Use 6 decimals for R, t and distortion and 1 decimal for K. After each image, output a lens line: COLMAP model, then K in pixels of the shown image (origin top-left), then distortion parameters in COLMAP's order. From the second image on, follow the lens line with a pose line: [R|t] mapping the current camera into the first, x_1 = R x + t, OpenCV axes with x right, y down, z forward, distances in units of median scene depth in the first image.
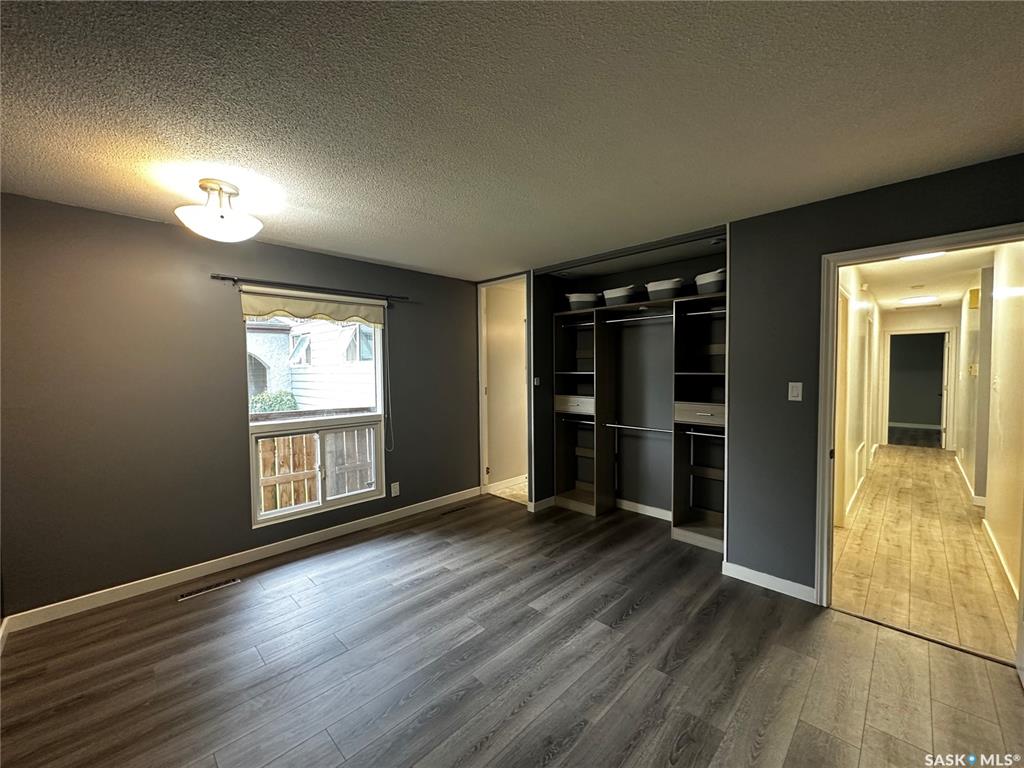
lens RADIAL K [[408.9, 0, 512.0], [0, 408.9, 384.0], [0, 0, 1]] dist [-0.002428, 0.000818]
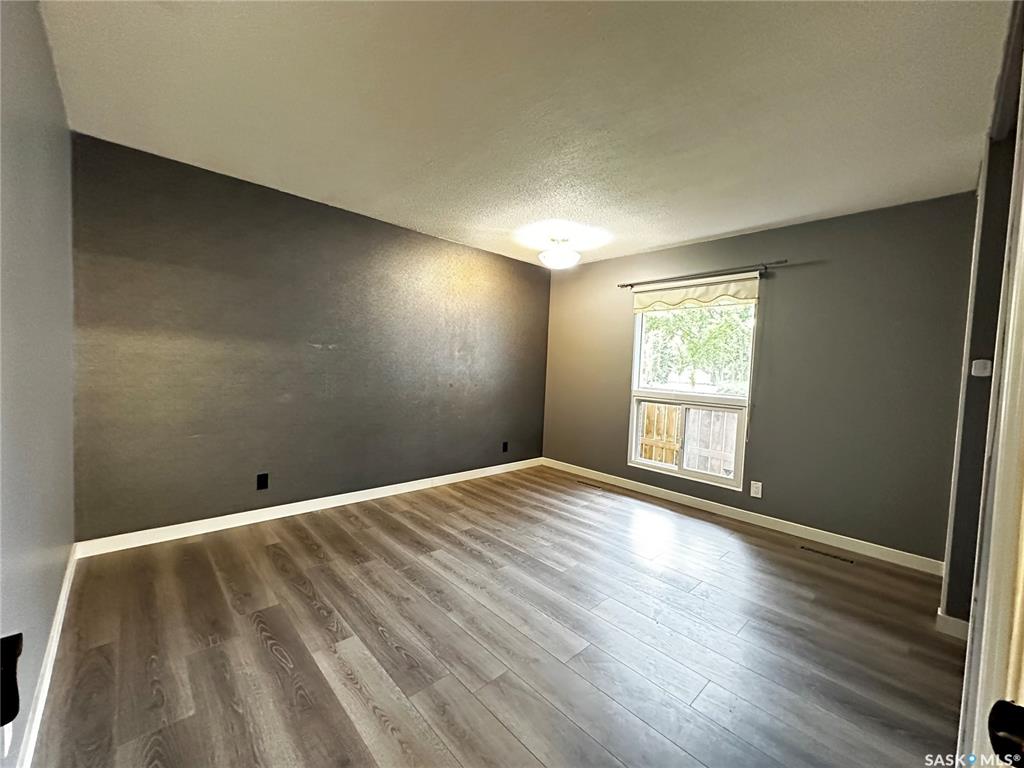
lens RADIAL K [[408.9, 0, 512.0], [0, 408.9, 384.0], [0, 0, 1]] dist [-0.002428, 0.000818]
pose [[-0.035756, 0.053068, -0.997951, 0.729111], [-0.079576, 0.995267, 0.055777, 0.038300], [0.996187, 0.081408, -0.031363, 0.627485]]
